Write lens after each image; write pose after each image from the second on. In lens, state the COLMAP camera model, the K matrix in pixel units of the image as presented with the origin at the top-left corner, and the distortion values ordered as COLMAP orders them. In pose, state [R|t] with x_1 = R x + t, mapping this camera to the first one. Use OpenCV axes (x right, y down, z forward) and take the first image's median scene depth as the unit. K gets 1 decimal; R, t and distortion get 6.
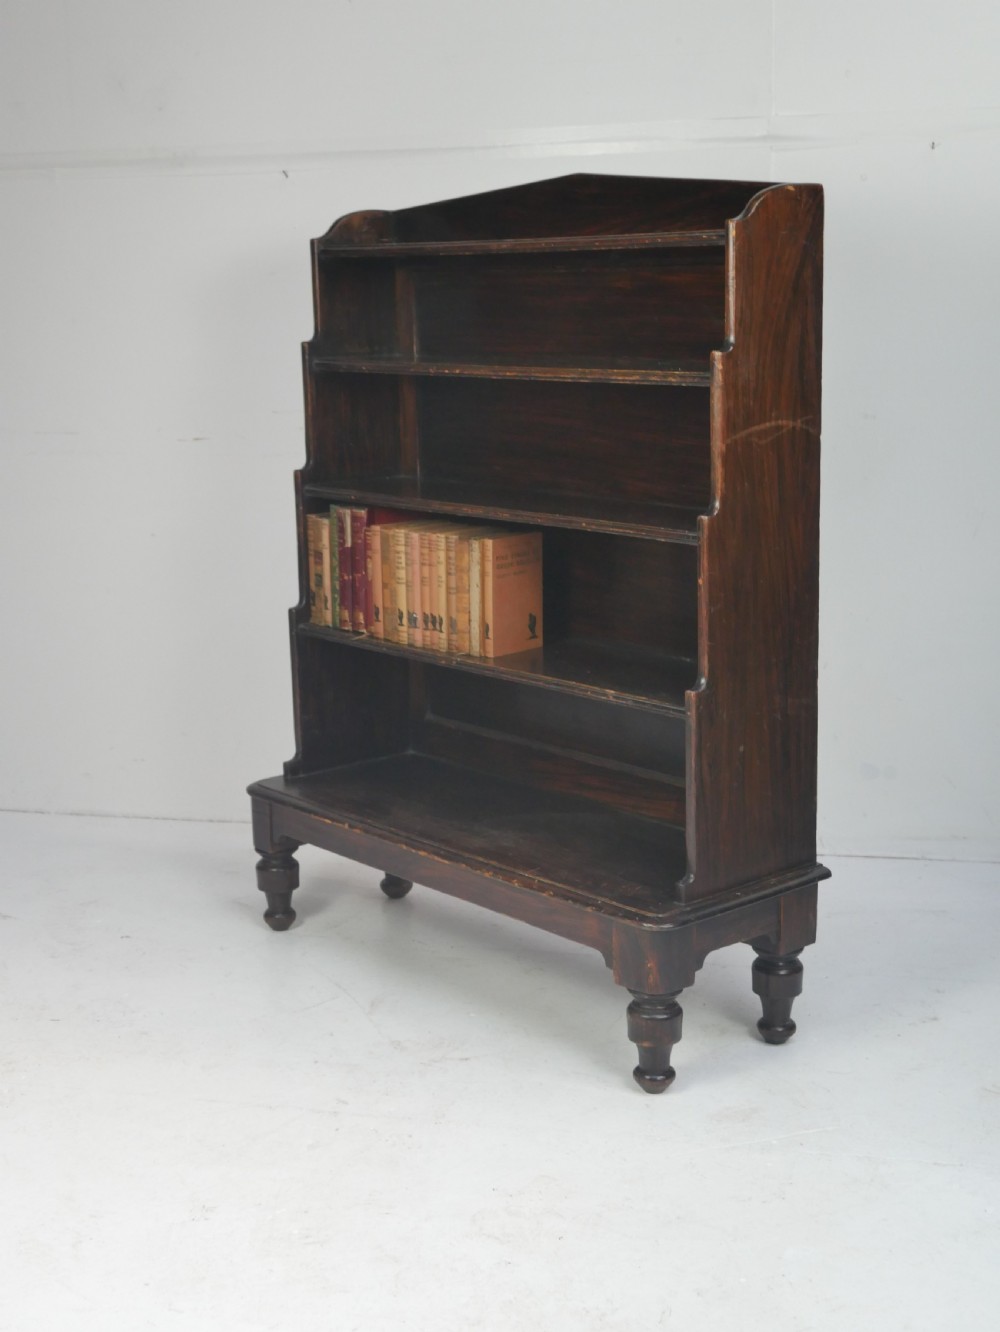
lens RADIAL K [[1820.0, 0, 500.0], [0, 1820.0, 666.0], [0, 0, 1]] dist [-0.000115, -0.044479]
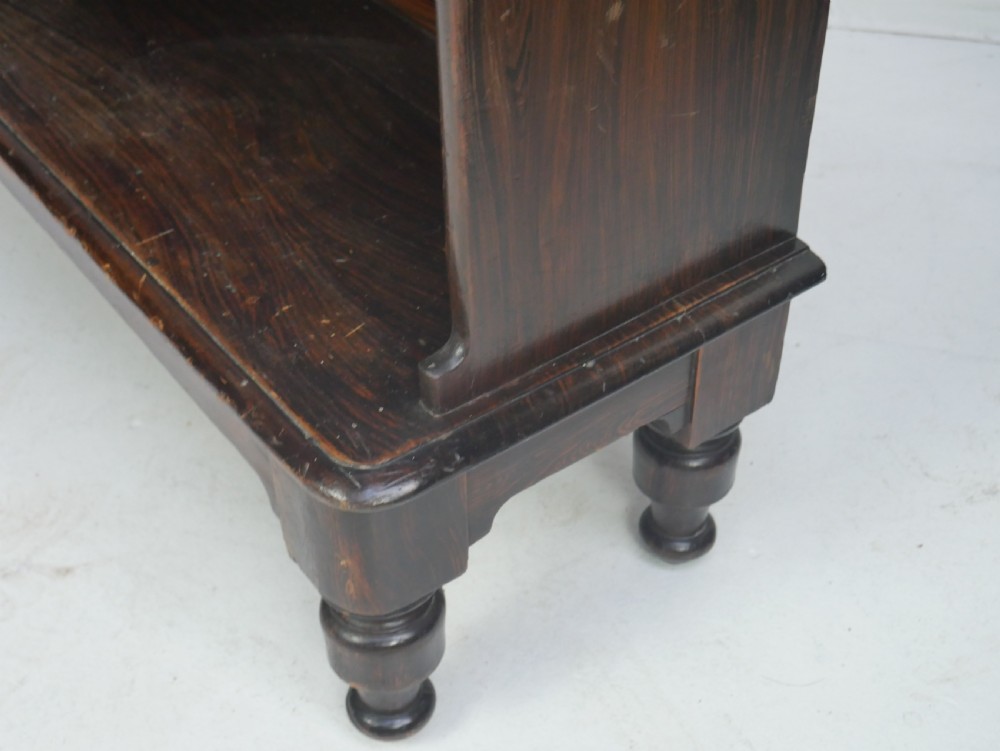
lens RADIAL K [[1358.1, 0, 479.9], [0, 1358.1, 404.4], [0, 0, 1]] dist [0.005557, 0.029846]
pose [[0.997618, 0.043609, -0.053451, 0.119720], [-0.012480, 0.876145, 0.481886, -0.014001], [0.067845, -0.480071, 0.874602, 0.705084]]
